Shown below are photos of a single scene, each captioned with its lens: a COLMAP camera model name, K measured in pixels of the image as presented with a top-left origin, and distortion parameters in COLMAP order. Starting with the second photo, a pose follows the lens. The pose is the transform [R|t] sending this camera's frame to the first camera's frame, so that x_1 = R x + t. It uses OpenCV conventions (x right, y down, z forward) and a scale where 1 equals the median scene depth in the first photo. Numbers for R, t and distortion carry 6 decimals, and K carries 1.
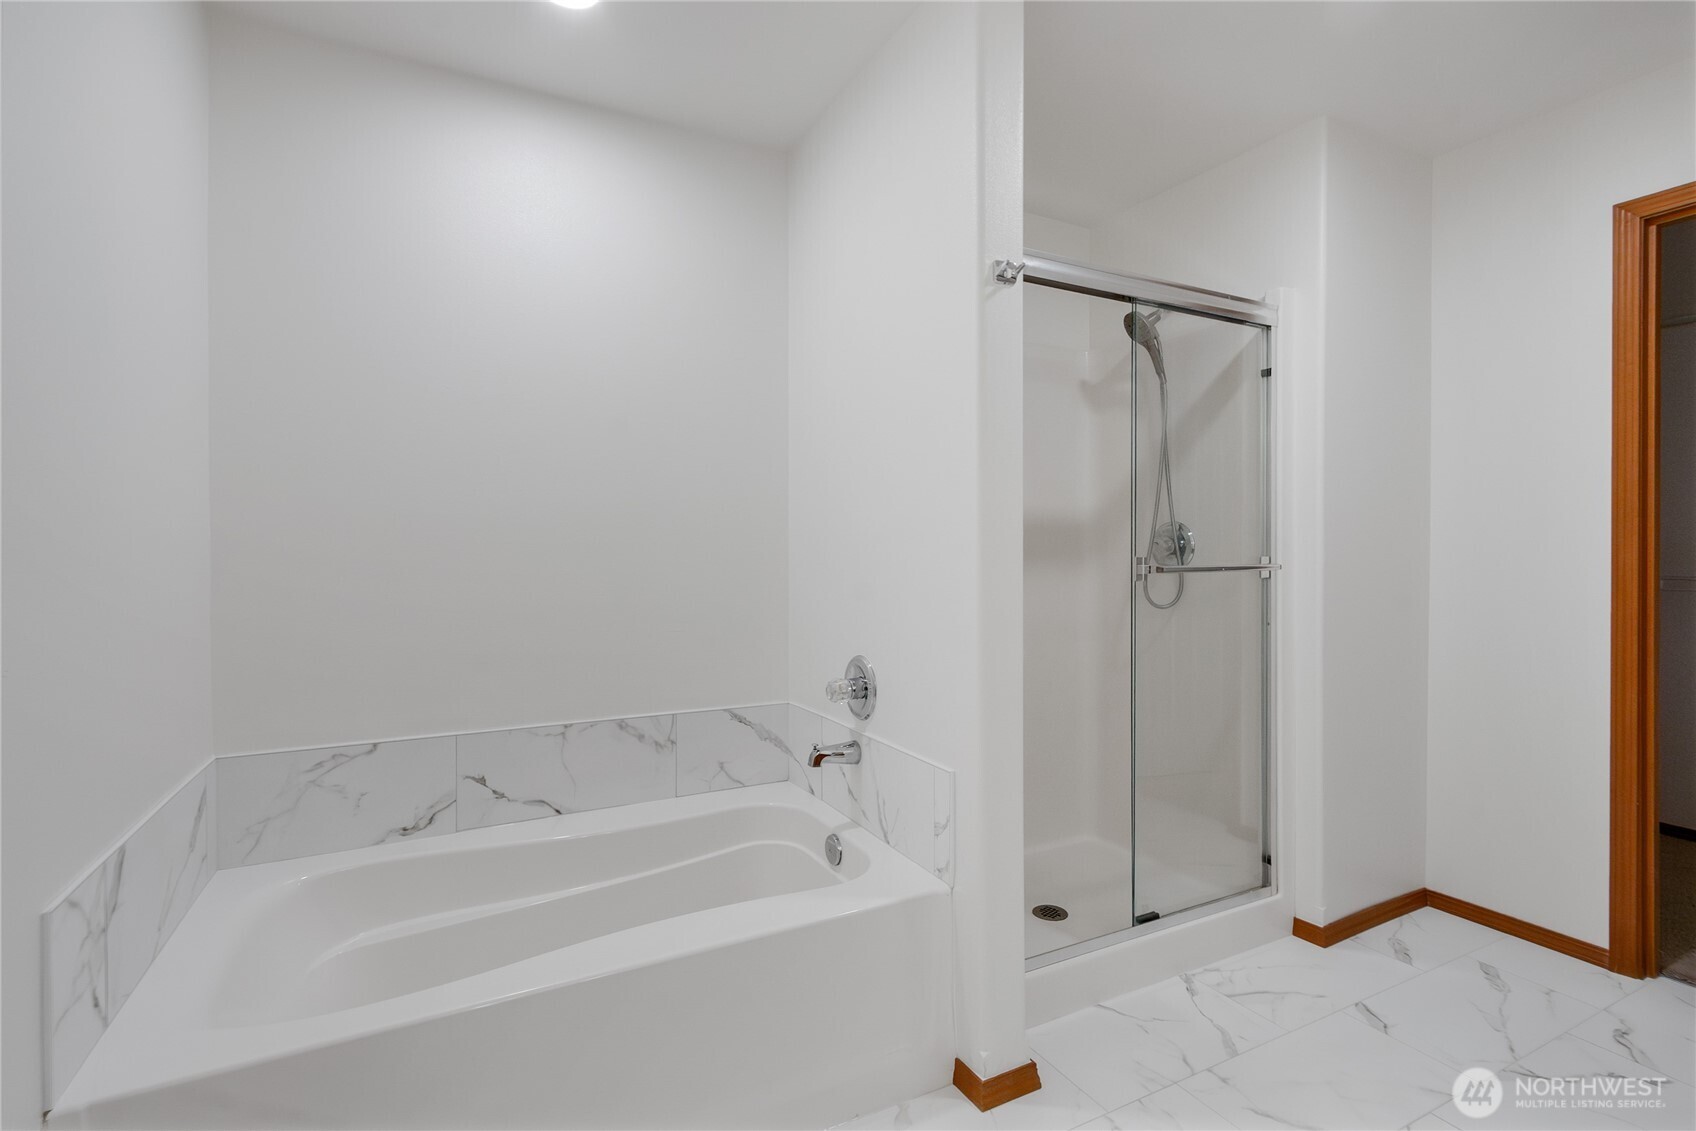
lens RADIAL K [[774.0, 0, 852.2], [0, 774.0, 557.9], [0, 0, 1]] dist [-0.010834, 0.000193]
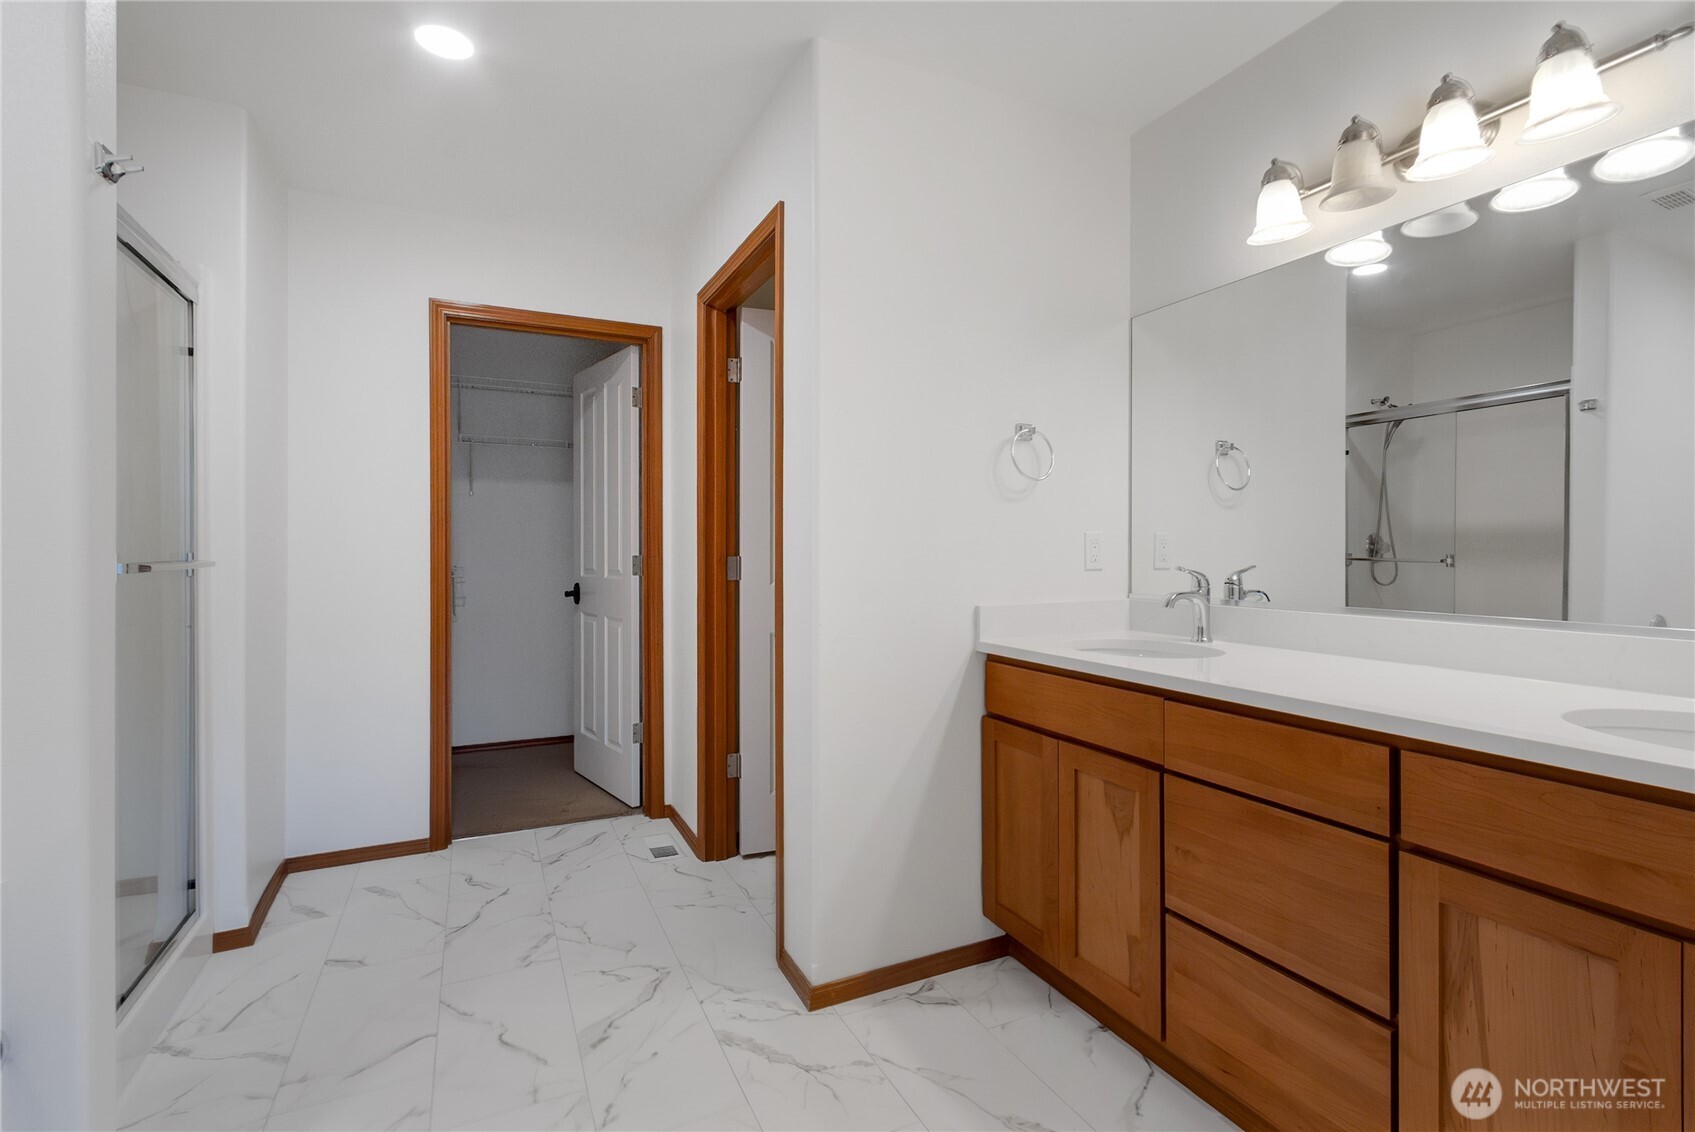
lens RADIAL K [[773.5, 0, 853.2], [0, 773.5, 556.0], [0, 0, 1]] dist [-0.010834, 0.000193]
pose [[0.020390, -0.009434, 0.999748, -0.369259], [0.012145, 0.999884, 0.009187, 0.003959], [-0.999718, 0.011955, 0.020502, 0.202477]]
